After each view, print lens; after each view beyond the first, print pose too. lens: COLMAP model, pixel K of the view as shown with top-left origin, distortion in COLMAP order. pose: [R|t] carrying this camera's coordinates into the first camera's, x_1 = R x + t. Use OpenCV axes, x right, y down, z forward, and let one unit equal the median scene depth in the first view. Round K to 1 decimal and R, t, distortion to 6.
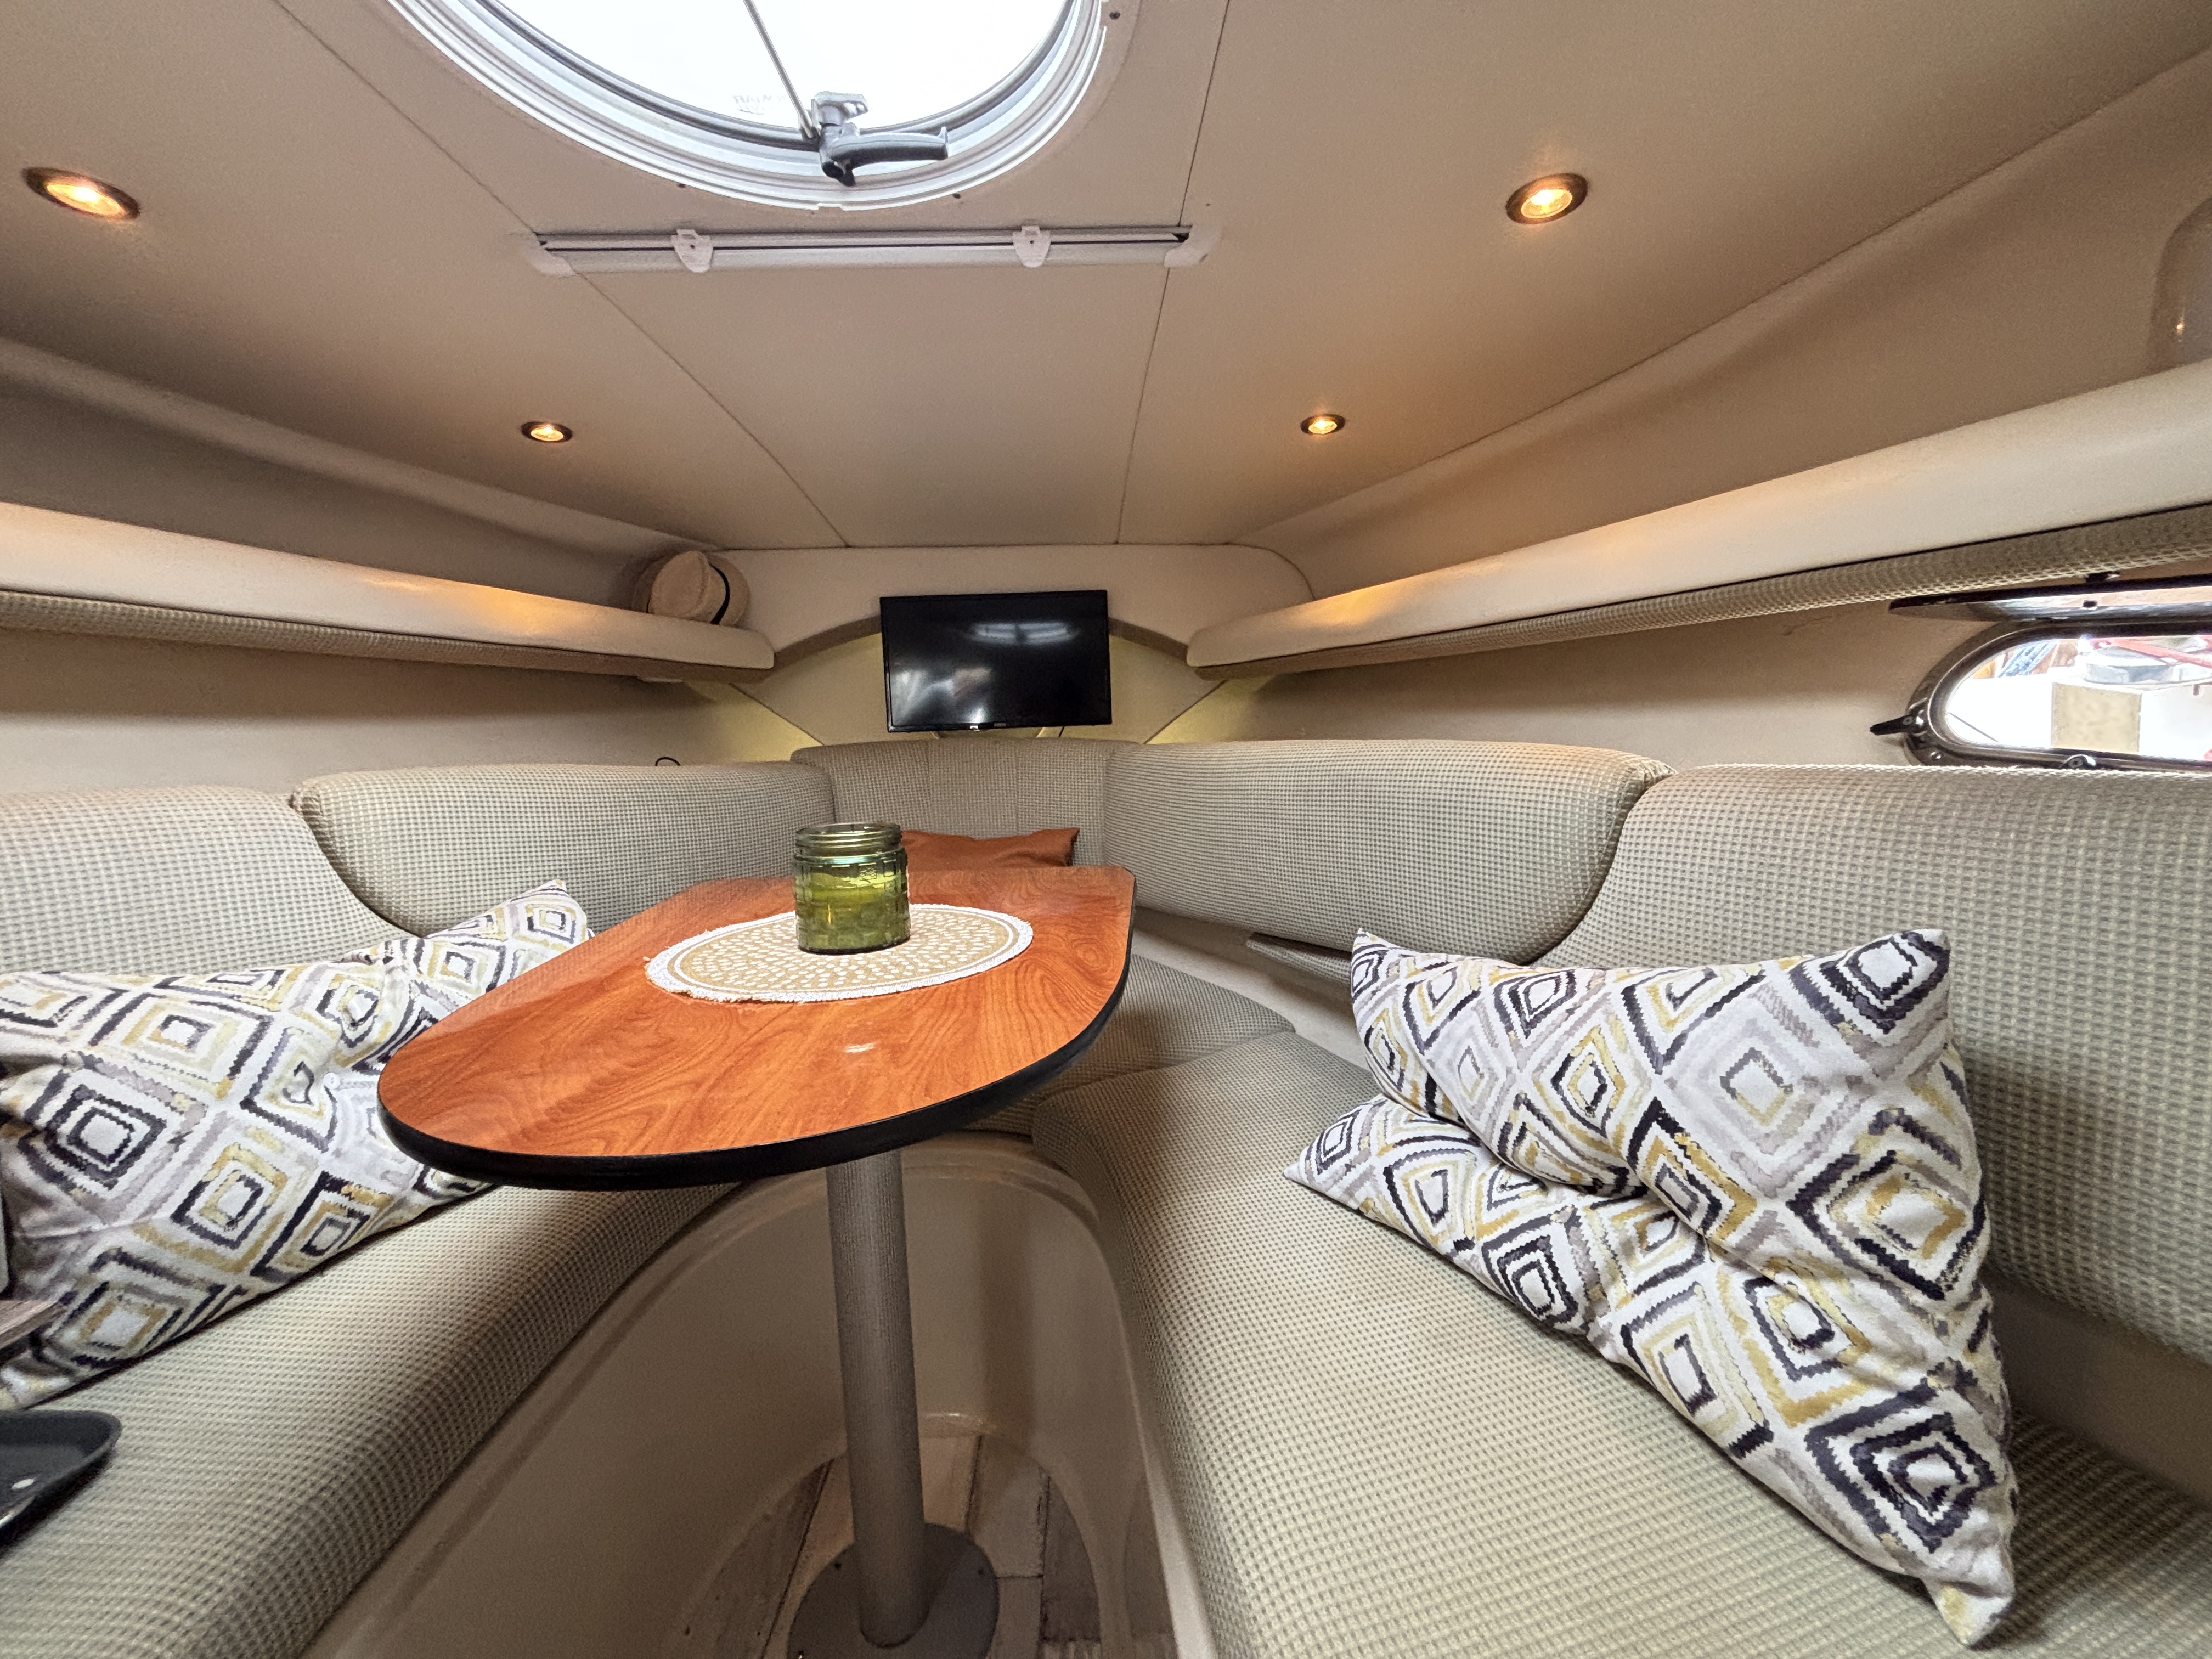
lens RADIAL K [[884.1, 0, 1100.2], [0, 884.1, 821.8], [0, 0, 1]] dist [-0.001196, -0.000245]
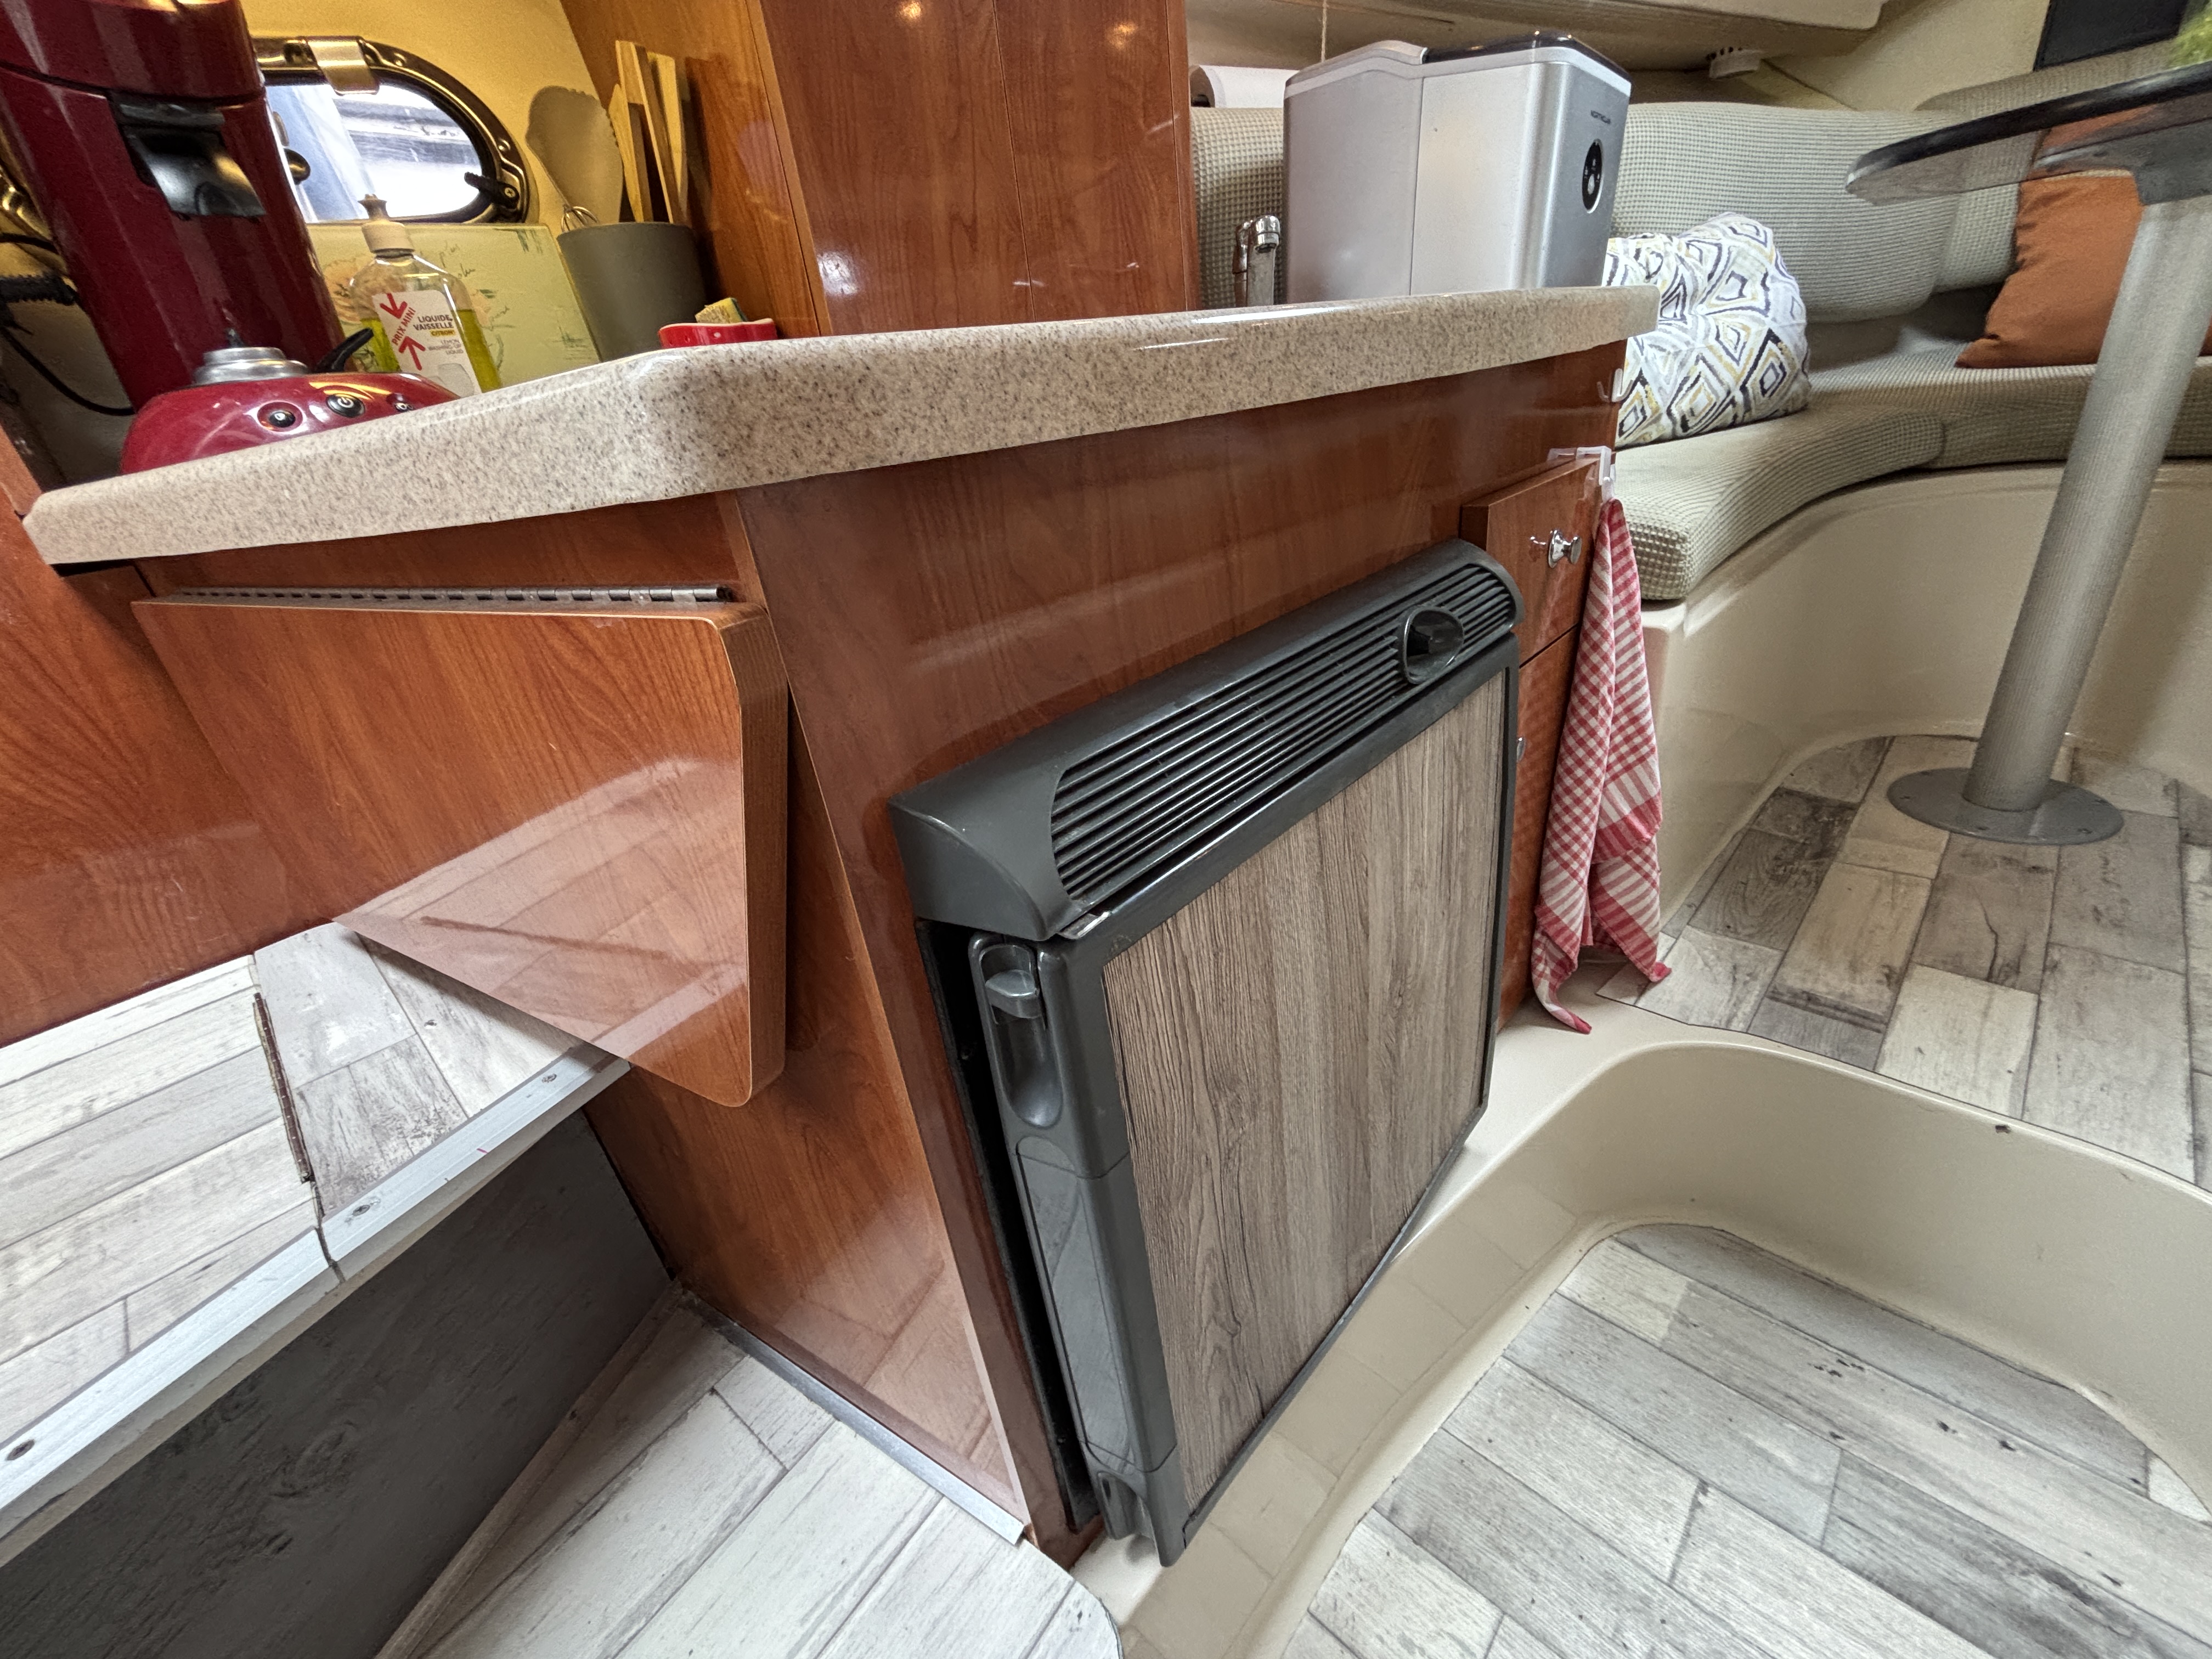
lens RADIAL K [[883.3, 0, 1106.0], [0, 883.3, 829.5], [0, 0, 1]] dist [0.001689, 0.000019]
pose [[0.705486, 0.252600, -0.662180, -0.421985], [0.027816, 0.923739, 0.382012, 0.645453], [0.708177, -0.287924, 0.644659, -1.002097]]
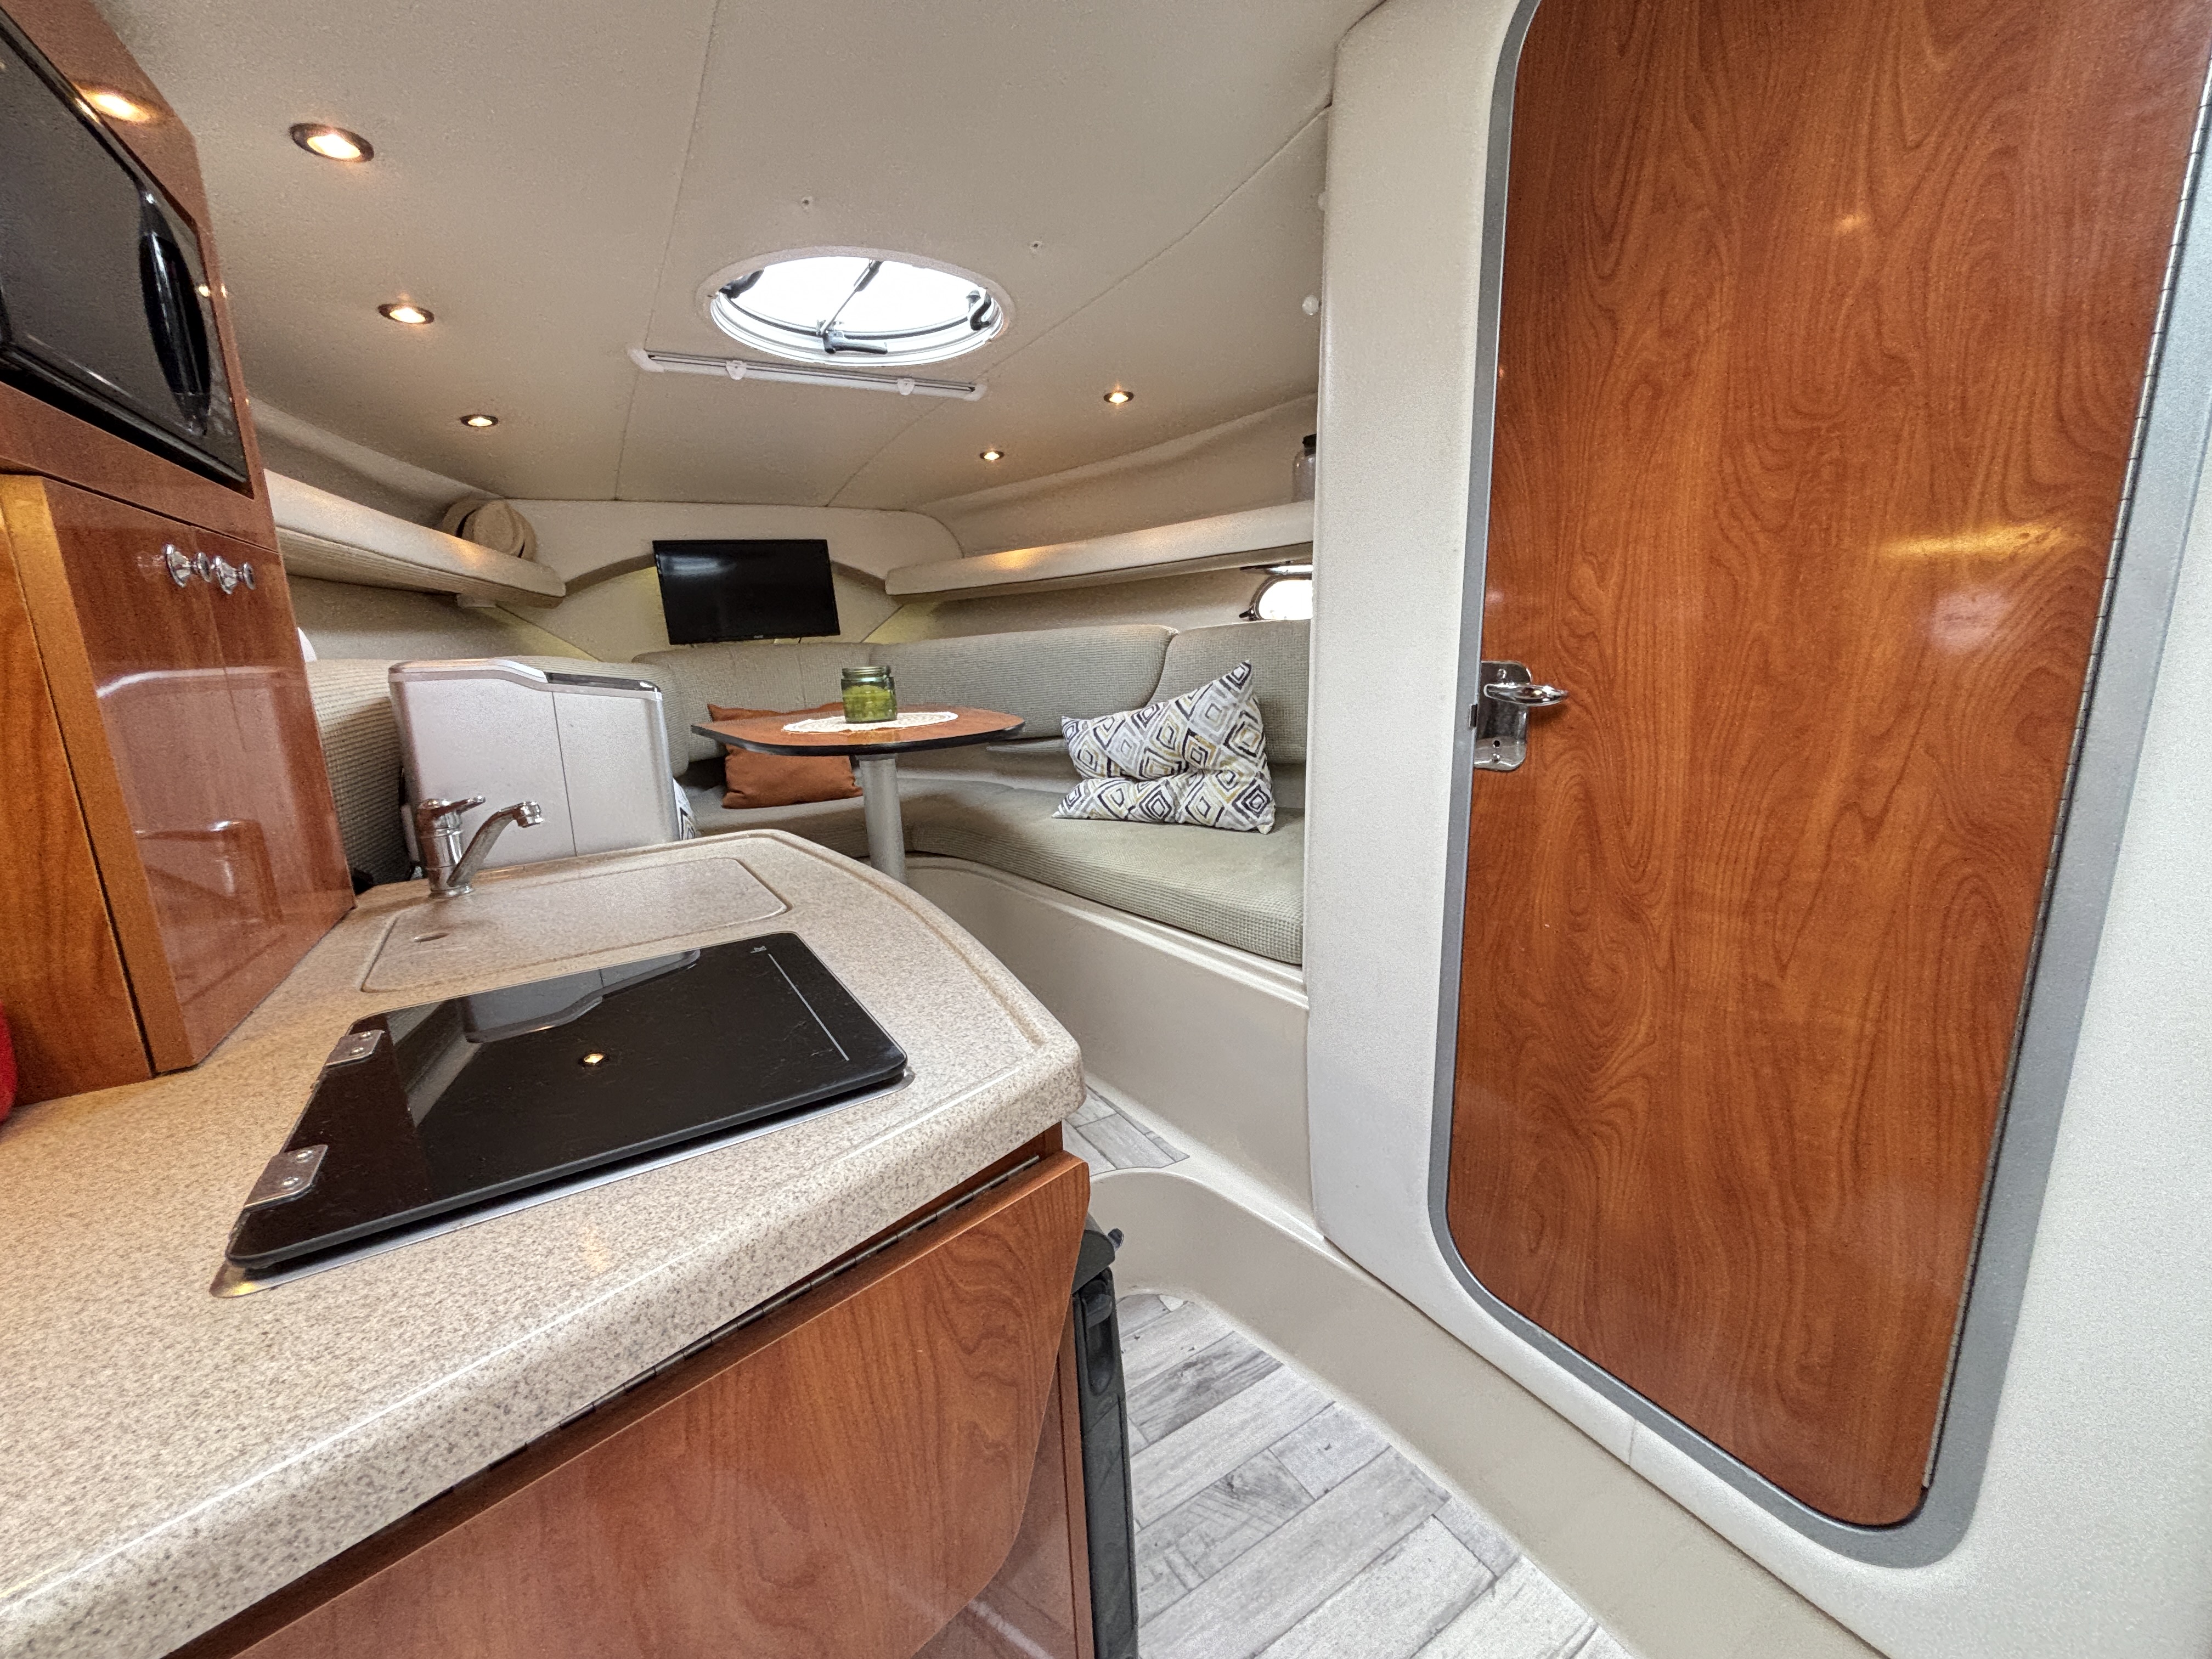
lens RADIAL K [[886.9, 0, 1096.9], [0, 886.9, 824.4], [0, 0, 1]] dist [0.009586, -0.000268]
pose [[0.865468, -0.124294, 0.485300, -1.201485], [0.089097, 0.991478, 0.095042, 0.312052], [-0.492978, -0.039017, 0.869167, -1.563439]]
